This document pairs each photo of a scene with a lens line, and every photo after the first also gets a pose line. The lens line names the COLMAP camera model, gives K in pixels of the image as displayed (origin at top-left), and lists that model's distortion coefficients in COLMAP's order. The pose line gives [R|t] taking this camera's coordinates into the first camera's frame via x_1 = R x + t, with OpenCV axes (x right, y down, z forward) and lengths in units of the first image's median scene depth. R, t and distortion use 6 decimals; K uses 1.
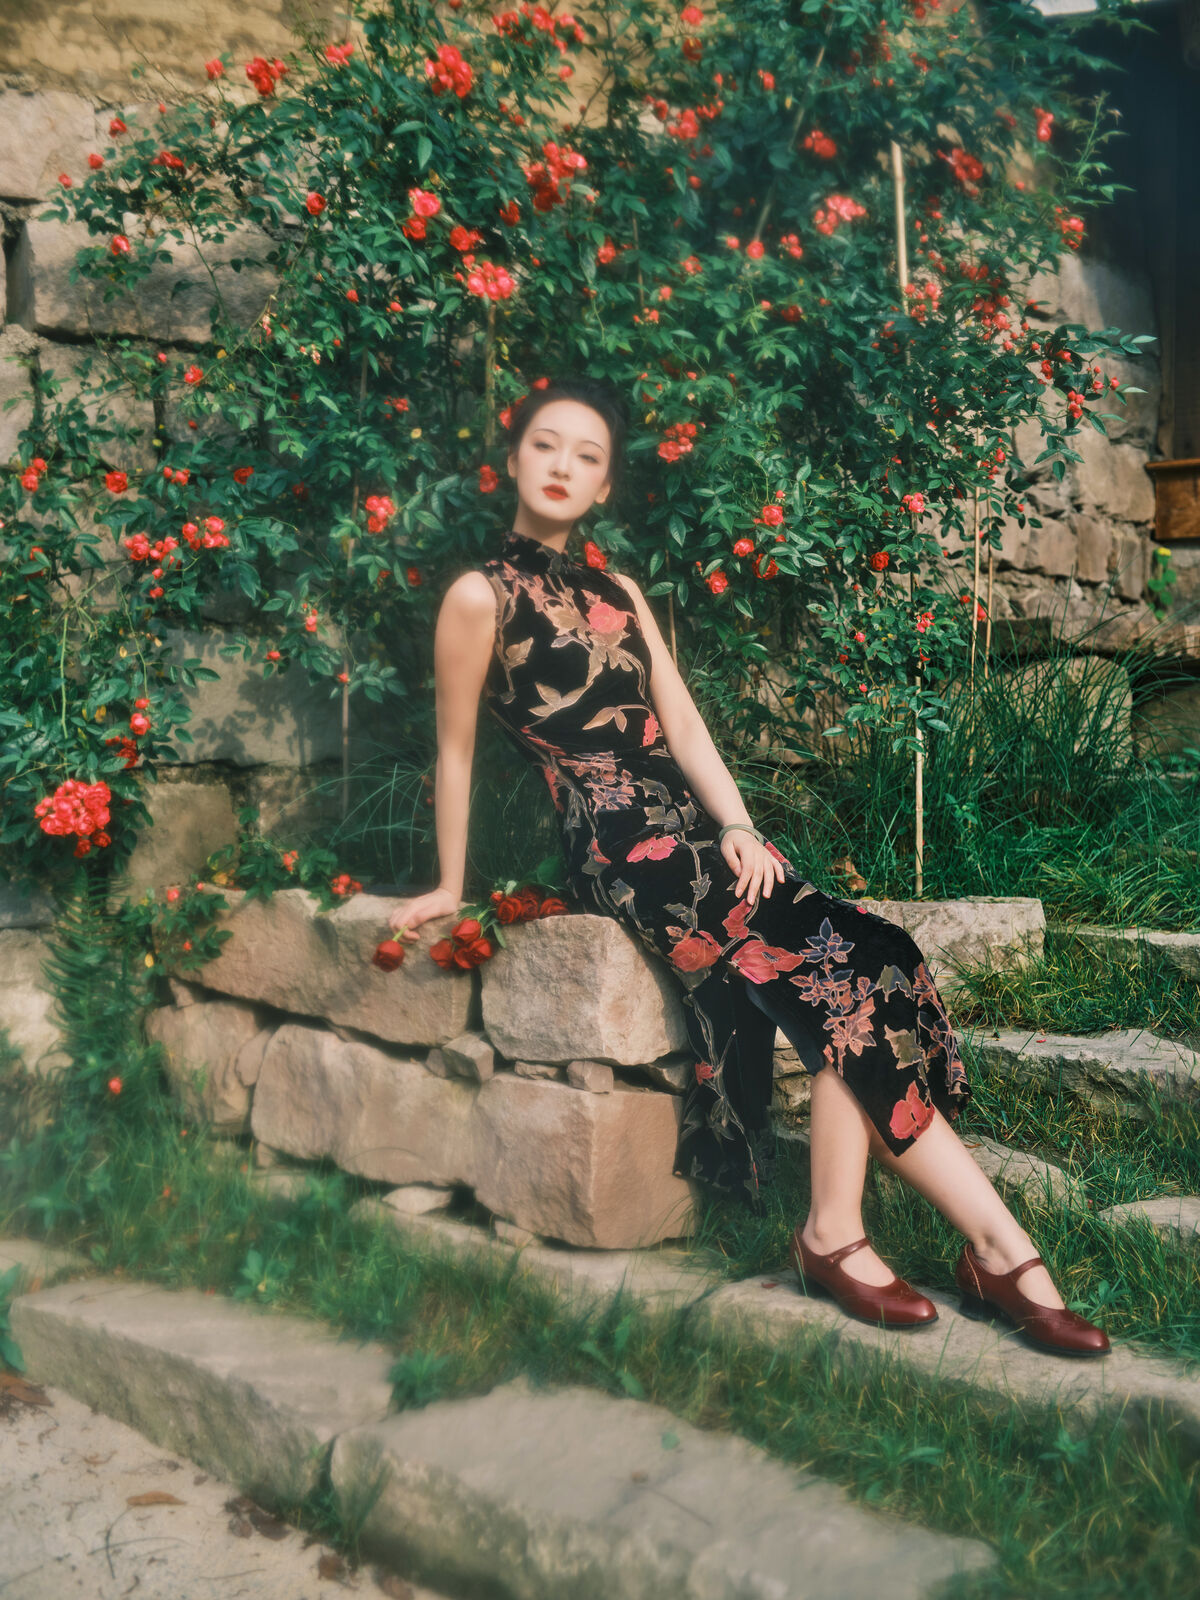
lens RADIAL K [[2042.4, 0, 600.0], [0, 2042.4, 800.0], [0, 0, 1]] dist [-0.011688, -0.512603]
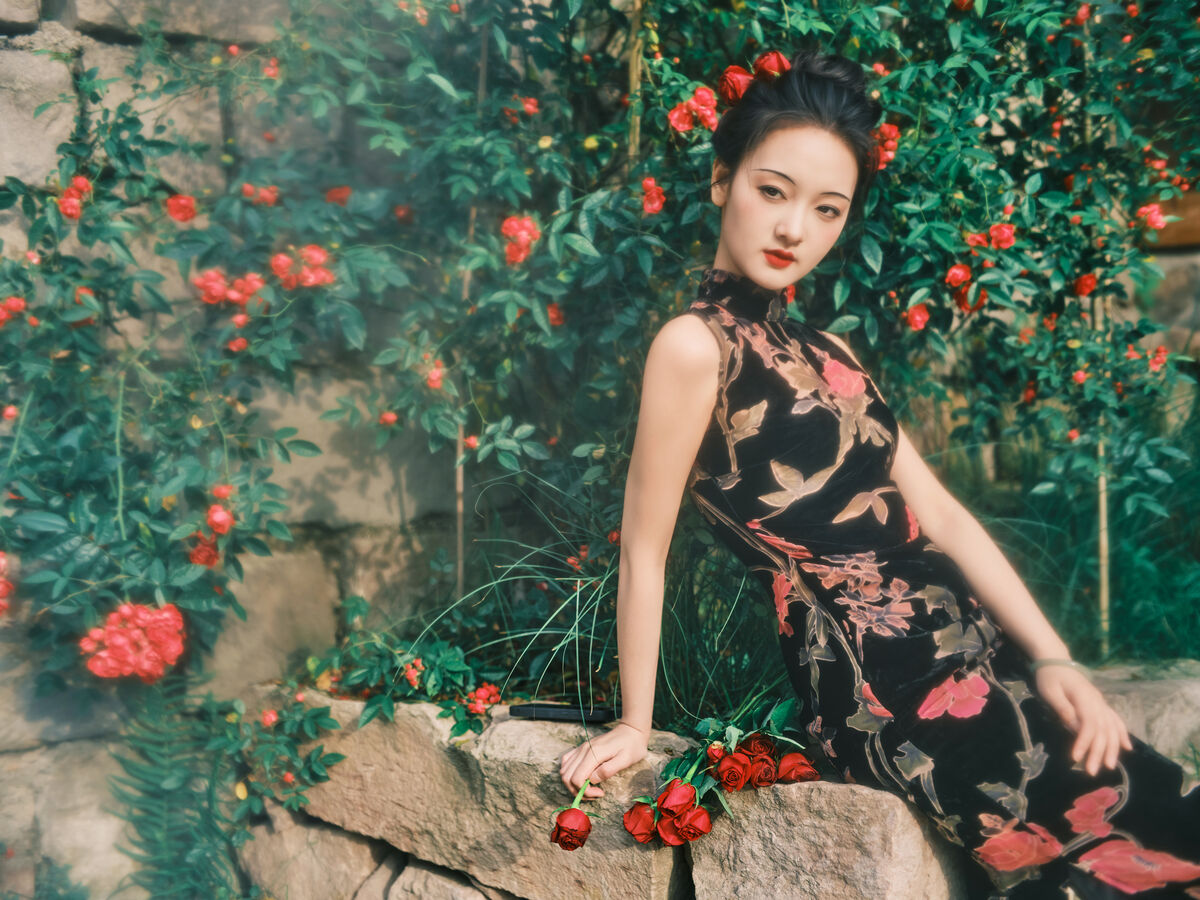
lens RADIAL K [[1382.0, 0, 599.5], [0, 1382.0, 470.9], [0, 0, 1]] dist [-0.011845, -0.031230]
pose [[0.998356, -0.024203, 0.051948, -0.104392], [0.022993, 0.999453, 0.023765, -0.060616], [-0.052495, -0.022531, 0.998367, 0.448986]]
